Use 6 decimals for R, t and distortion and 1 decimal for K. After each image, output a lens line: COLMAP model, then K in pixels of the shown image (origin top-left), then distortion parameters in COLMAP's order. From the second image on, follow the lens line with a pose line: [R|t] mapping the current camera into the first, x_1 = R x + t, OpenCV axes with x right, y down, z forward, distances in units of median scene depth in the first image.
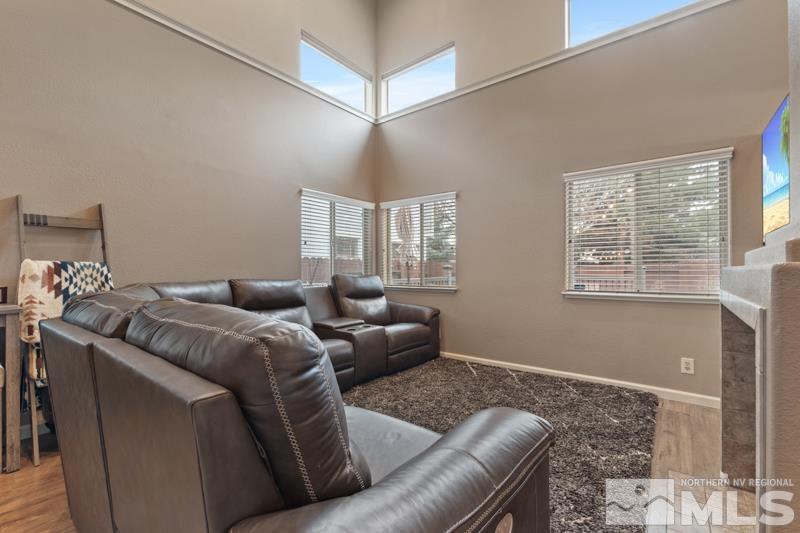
lens RADIAL K [[346.2, 0, 399.8], [0, 346.2, 273.9], [0, 0, 1]] dist [0.000058, -0.001100]
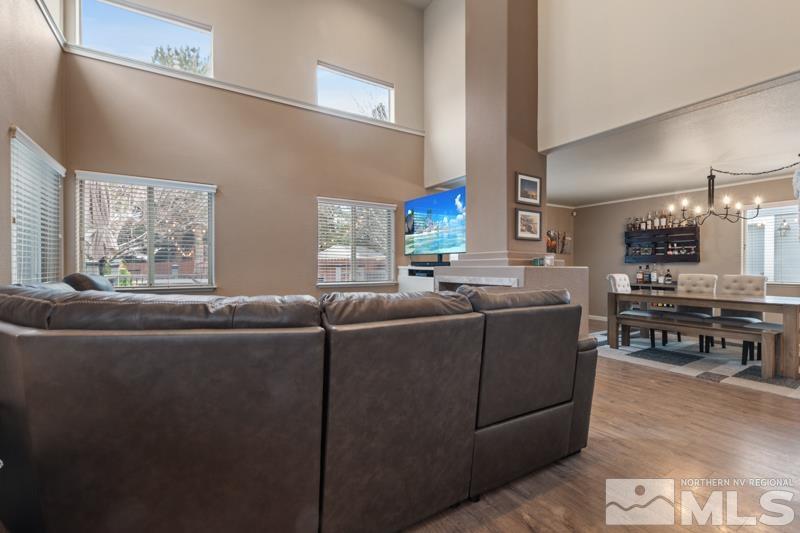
lens RADIAL K [[346.2, 0, 398.1], [0, 346.2, 264.5], [0, 0, 1]] dist [0.000058, -0.001100]
pose [[0.327323, -0.000529, 0.944912, -0.547789], [0.008127, 0.999964, -0.002255, -0.013300], [-0.944877, 0.008417, 0.327316, 0.198526]]
